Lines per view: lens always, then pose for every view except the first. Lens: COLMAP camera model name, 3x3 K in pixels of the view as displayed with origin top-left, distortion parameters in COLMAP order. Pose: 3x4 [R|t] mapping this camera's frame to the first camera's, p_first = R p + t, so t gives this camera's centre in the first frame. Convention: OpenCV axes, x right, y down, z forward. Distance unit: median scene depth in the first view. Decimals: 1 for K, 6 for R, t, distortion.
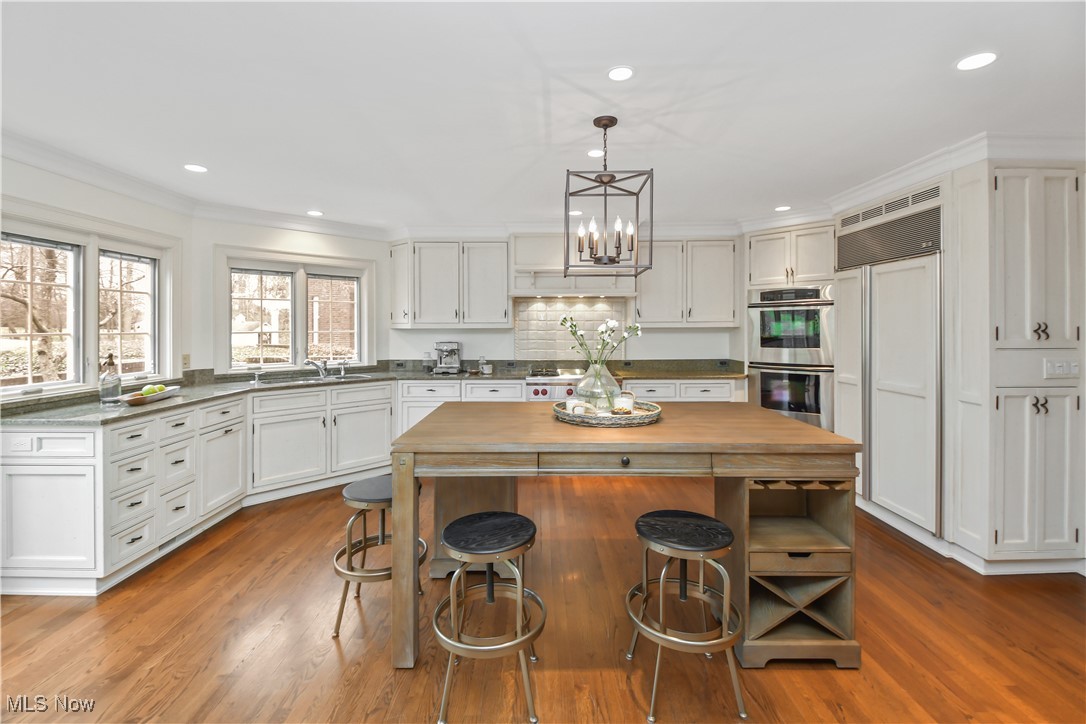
lens RADIAL K [[488.6, 0, 542.6], [0, 488.6, 322.6], [0, 0, 1]] dist [0.019708, -0.021989]
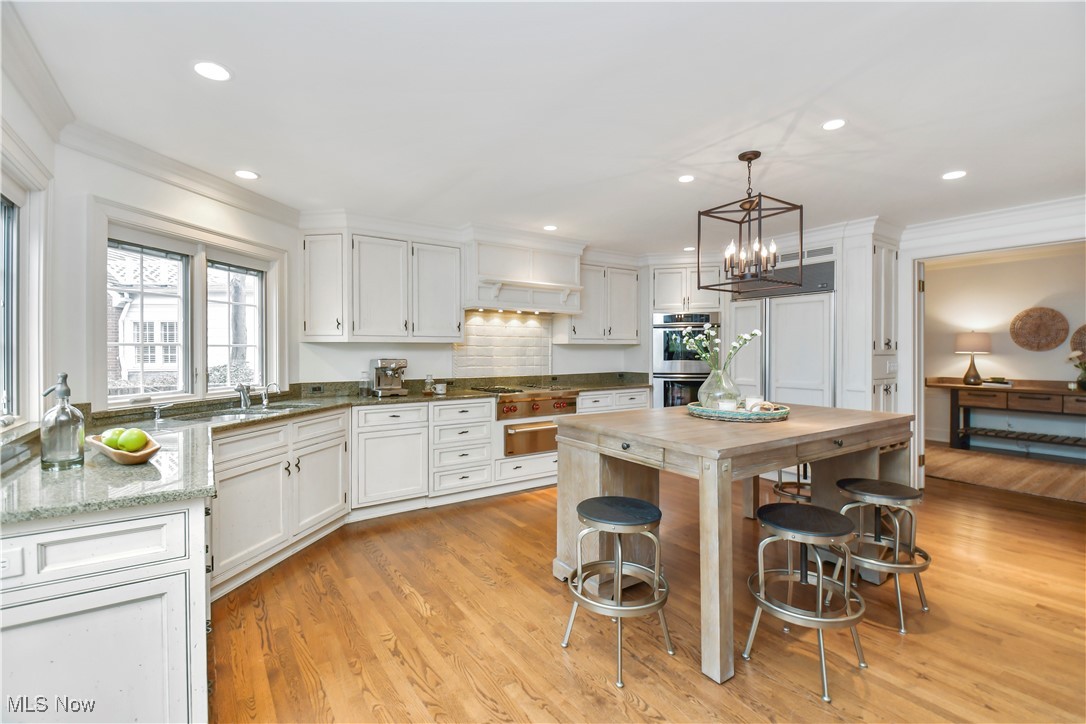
lens RADIAL K [[484.1, 0, 549.0], [0, 484.1, 351.1], [0, 0, 1]] dist [0.016697, -0.021251]
pose [[0.825386, 0.001440, 0.564568, -0.470604], [-0.006083, 0.999961, 0.006342, 0.020950], [-0.564537, -0.008669, 0.825363, 0.172950]]
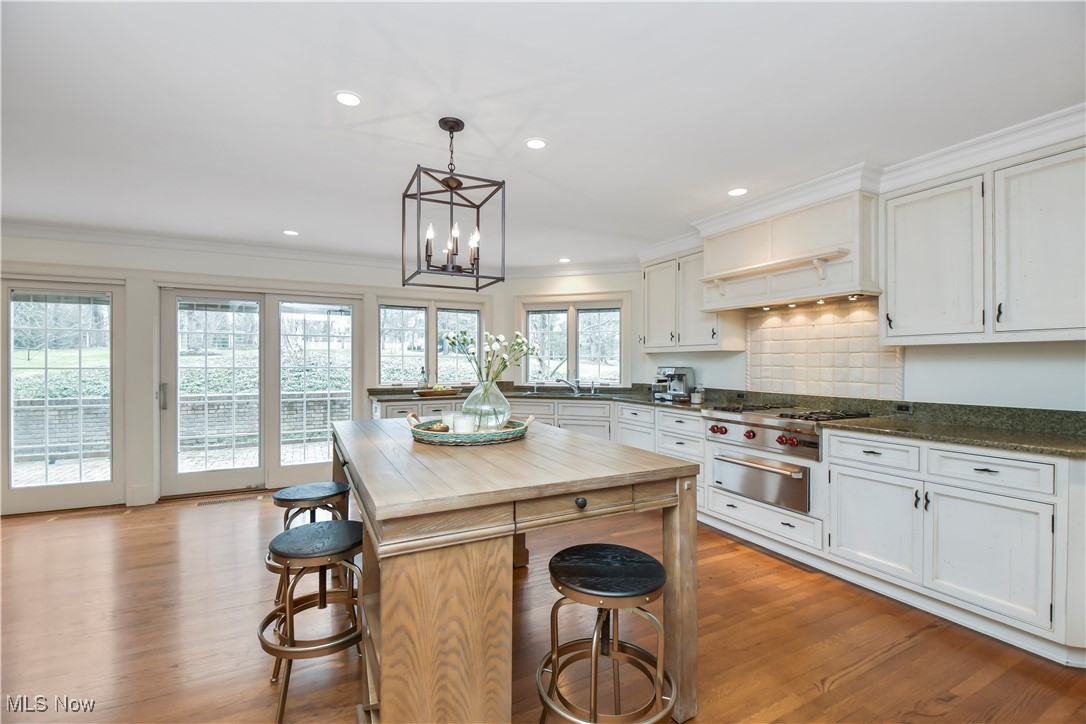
lens RADIAL K [[484.1, 0, 549.0], [0, 484.1, 351.1], [0, 0, 1]] dist [0.016697, -0.021251]
pose [[0.444900, -0.018629, -0.895386, 0.573279], [0.006240, 0.999824, -0.017701, 0.026238], [0.895558, 0.002287, 0.444938, 0.398841]]
